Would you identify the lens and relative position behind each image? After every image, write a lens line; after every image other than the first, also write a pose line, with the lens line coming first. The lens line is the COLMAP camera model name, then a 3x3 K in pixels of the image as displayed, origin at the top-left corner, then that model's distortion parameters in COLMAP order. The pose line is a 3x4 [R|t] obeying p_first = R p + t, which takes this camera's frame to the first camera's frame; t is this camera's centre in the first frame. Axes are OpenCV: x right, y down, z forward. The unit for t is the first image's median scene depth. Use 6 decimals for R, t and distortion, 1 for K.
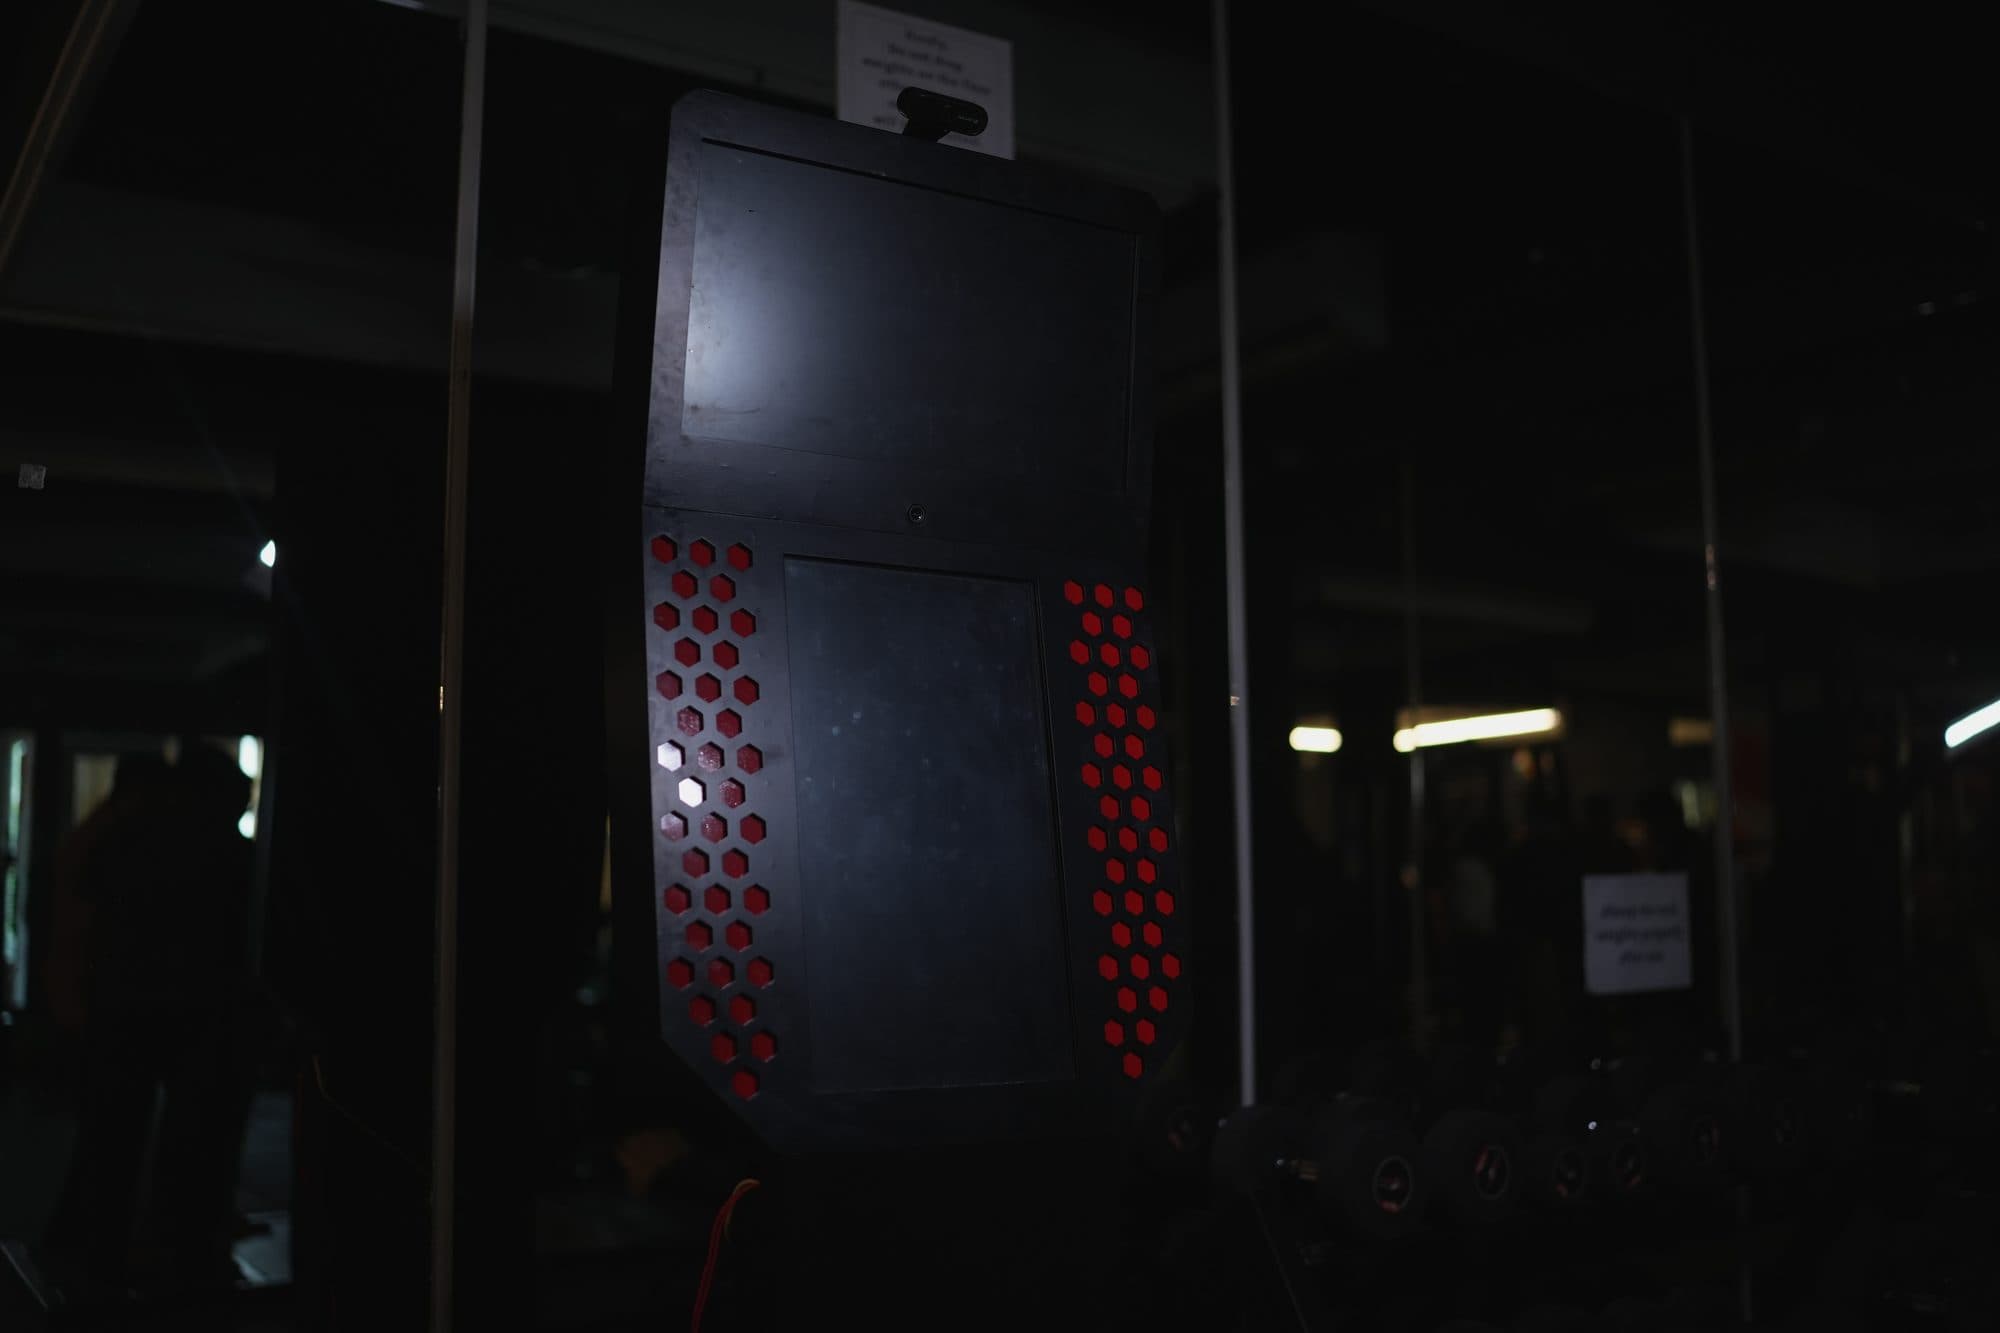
lens RADIAL K [[1907.1, 0, 1010.8], [0, 1907.1, 691.2], [0, 0, 1]] dist [-0.176544, 0.196254]
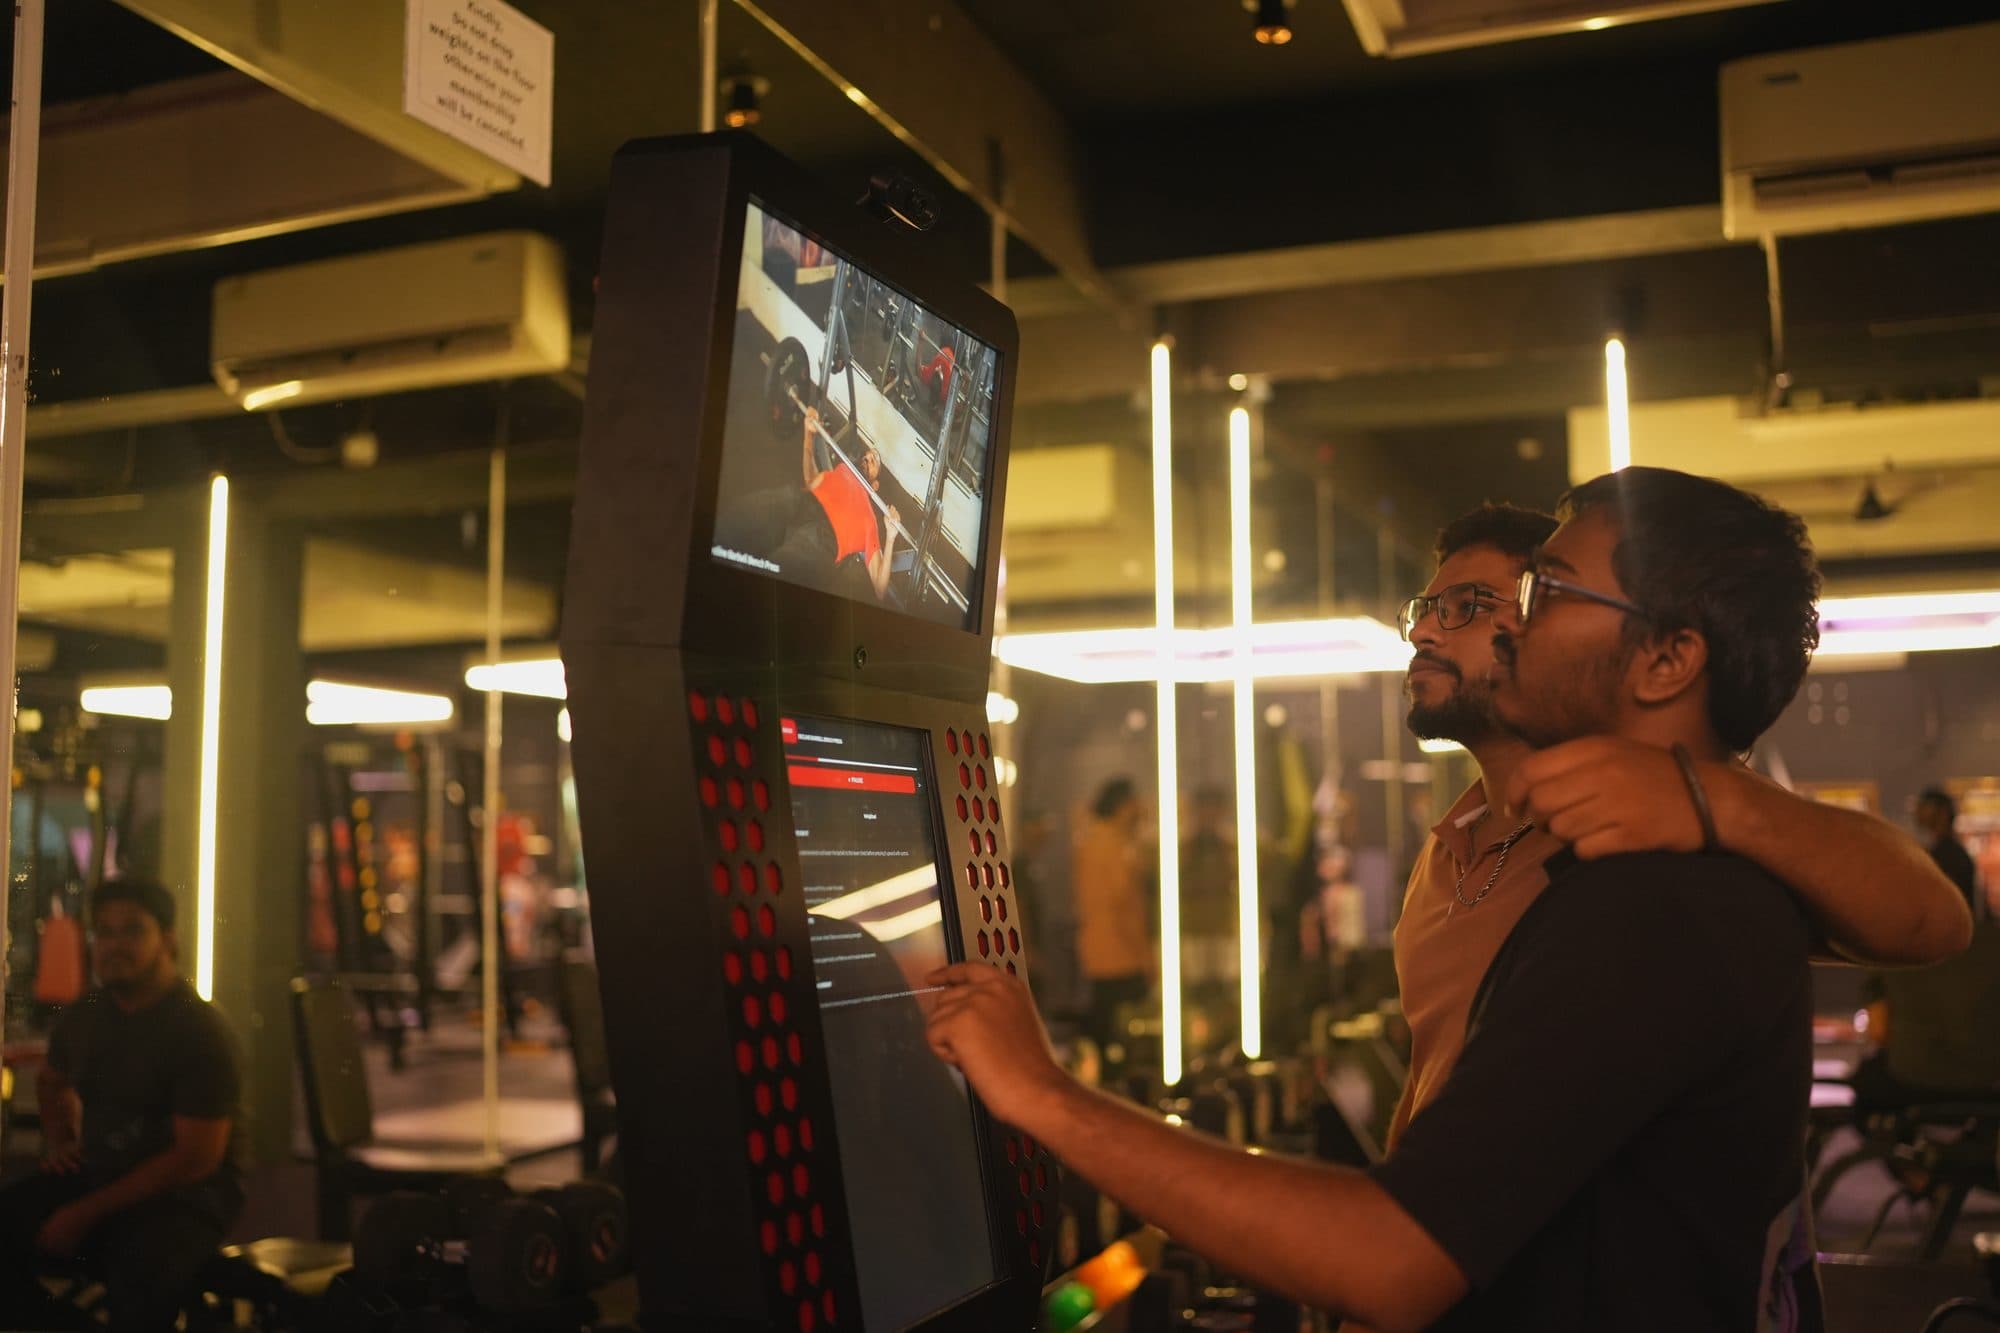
lens RADIAL K [[1907.1, 0, 1010.8], [0, 1907.1, 691.2], [0, 0, 1]] dist [-0.176544, 0.196254]
pose [[0.809780, 0.048514, 0.584725, -0.330020], [-0.056385, 0.998398, -0.004749, -0.049268], [-0.584018, -0.029124, 0.811218, 0.164136]]
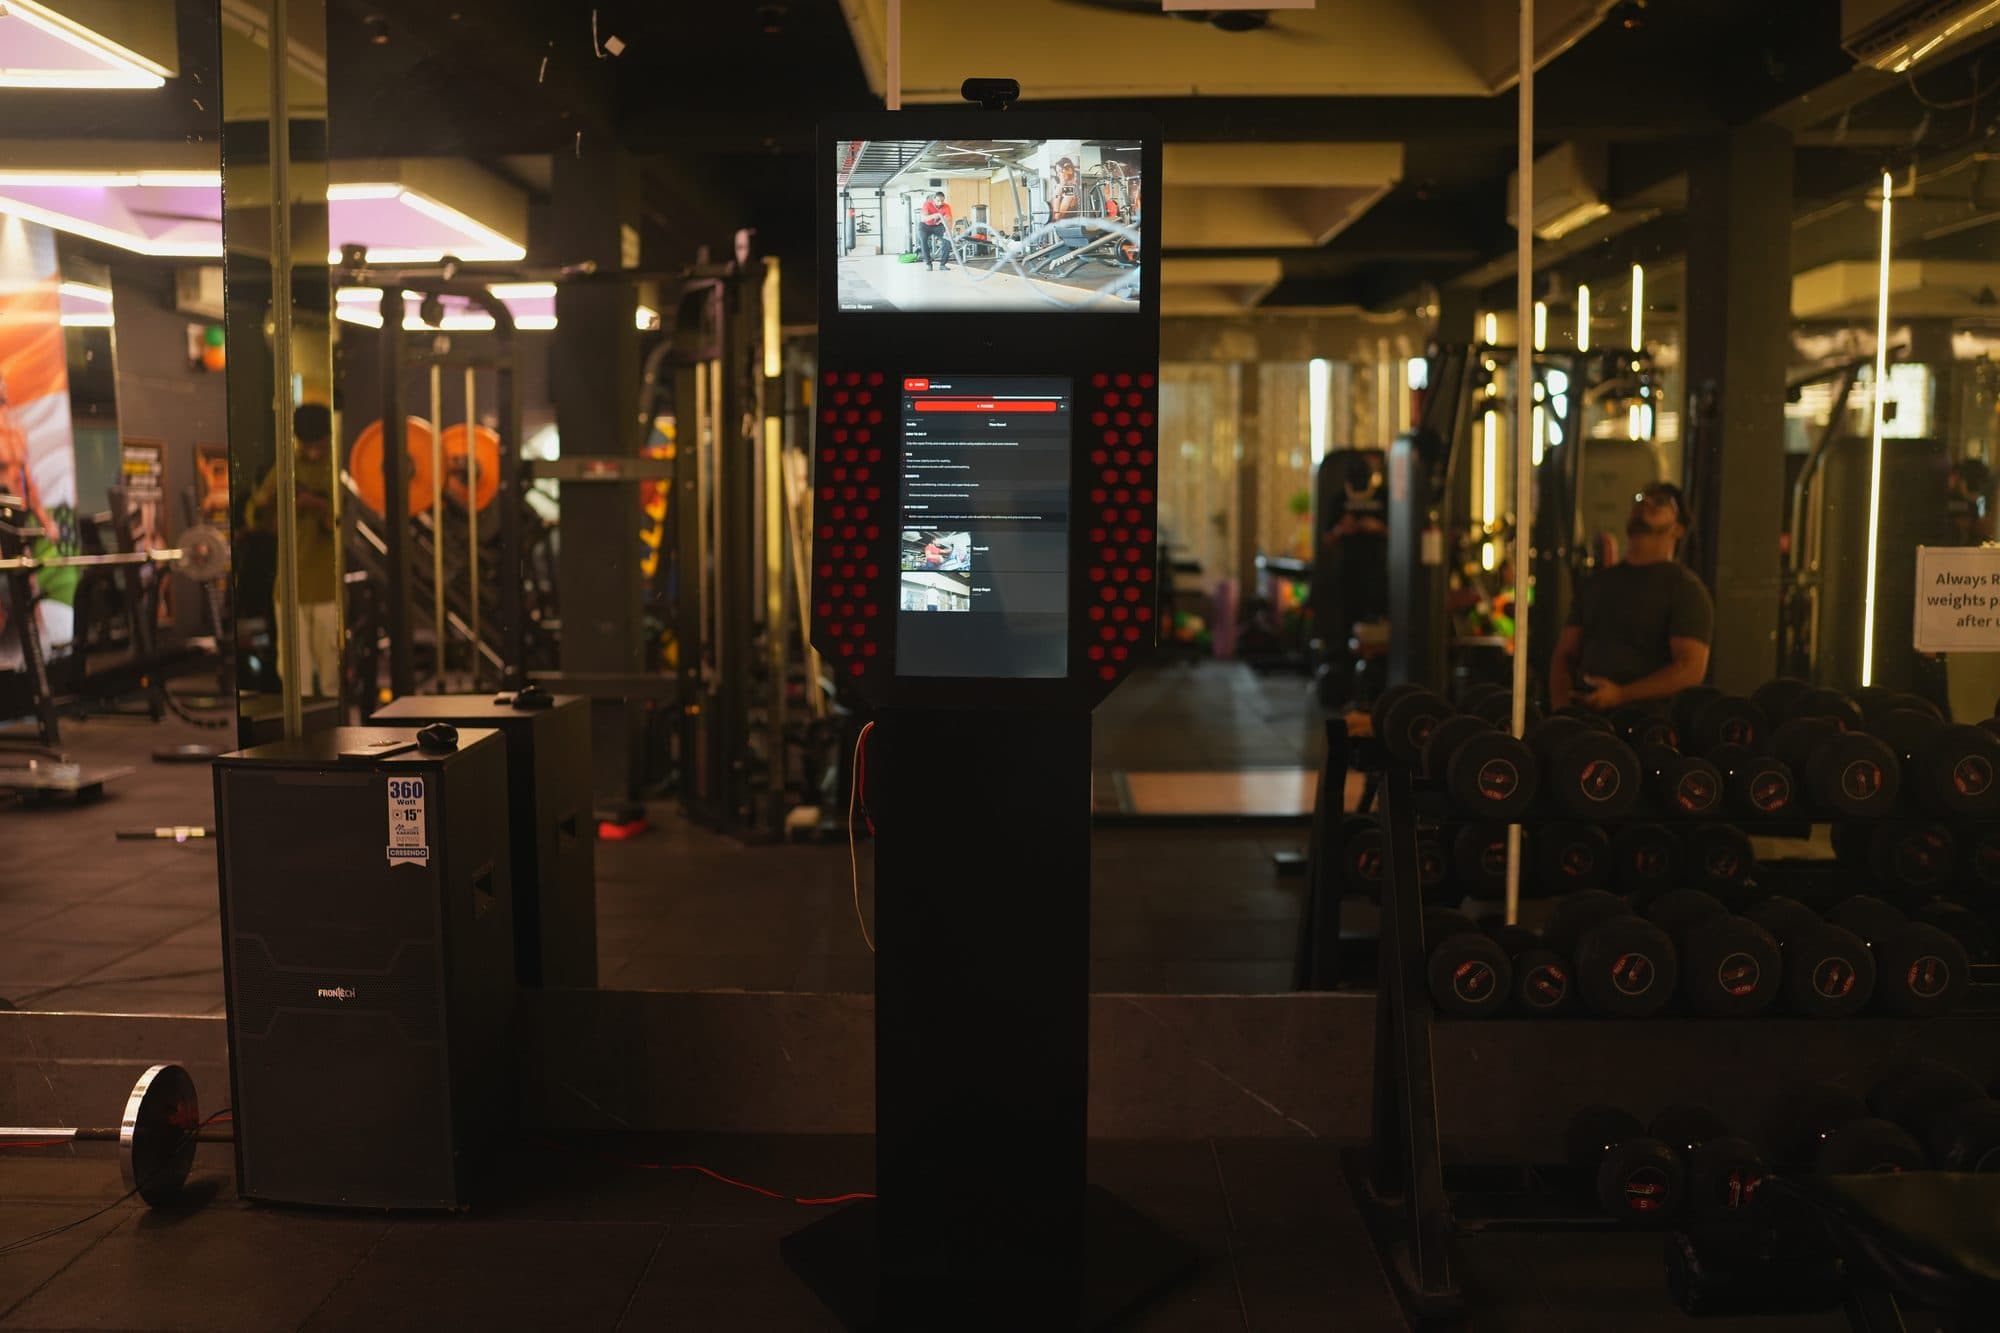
lens RADIAL K [[1897.6, 0, 999.5], [0, 1897.6, 690.6], [0, 0, 1]] dist [-0.197714, 0.239758]
pose [[0.810246, 0.064377, -0.582543, 0.617154], [0.057617, 0.980385, 0.188481, -0.066092], [0.583251, -0.186280, 0.790644, -0.235592]]
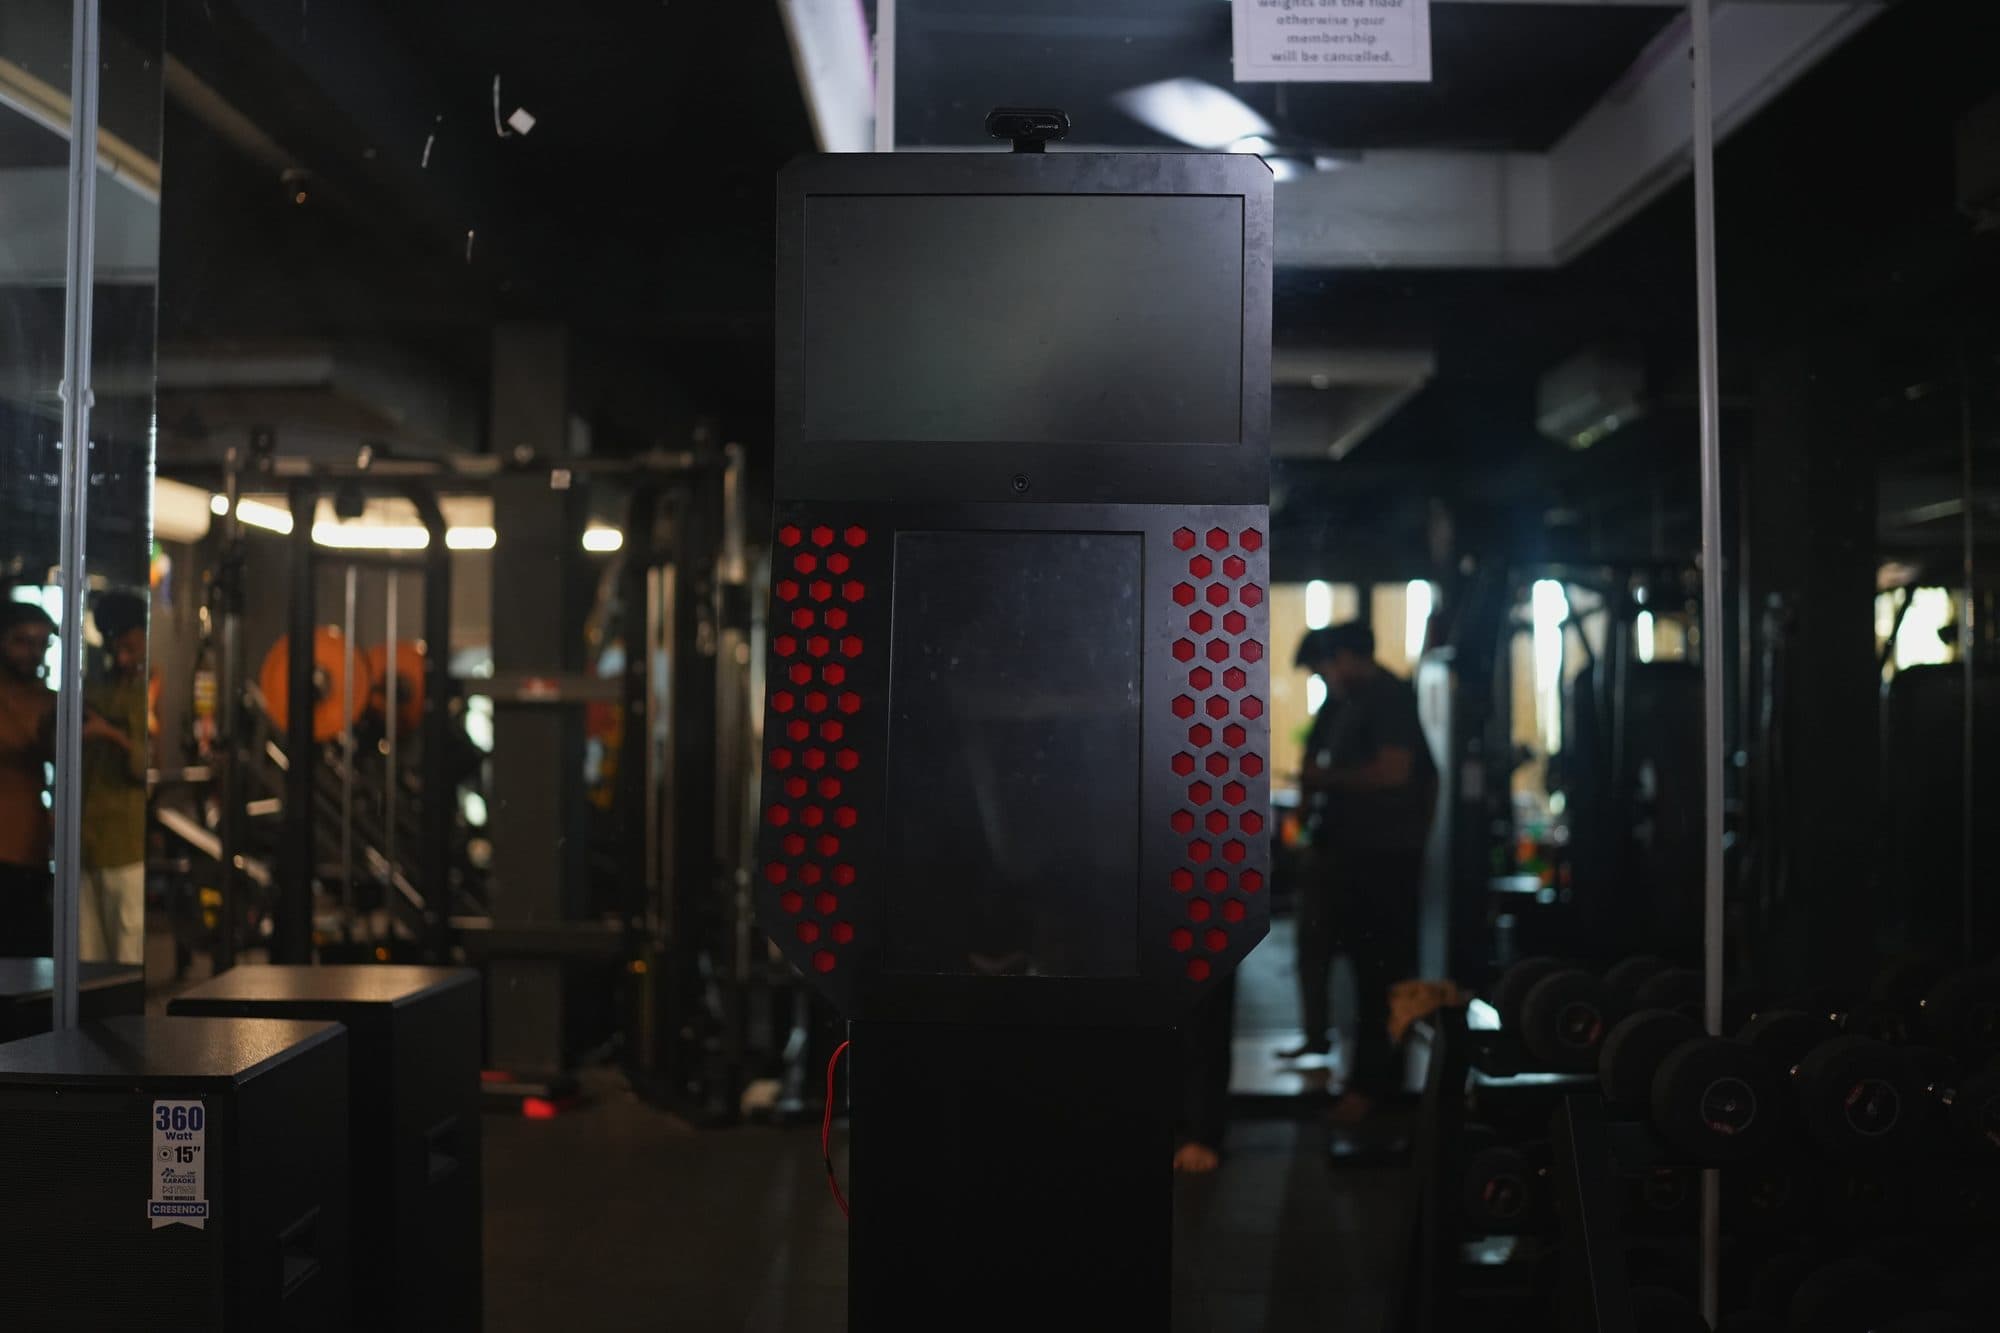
lens RADIAL K [[1907.1, 0, 1010.8], [0, 1907.1, 691.2], [0, 0, 1]] dist [-0.176544, 0.196254]
pose [[0.821638, -0.002481, -0.570005, 0.394511], [0.050549, 0.996368, 0.068527, -0.029001], [0.567764, -0.085118, 0.818779, 0.026811]]
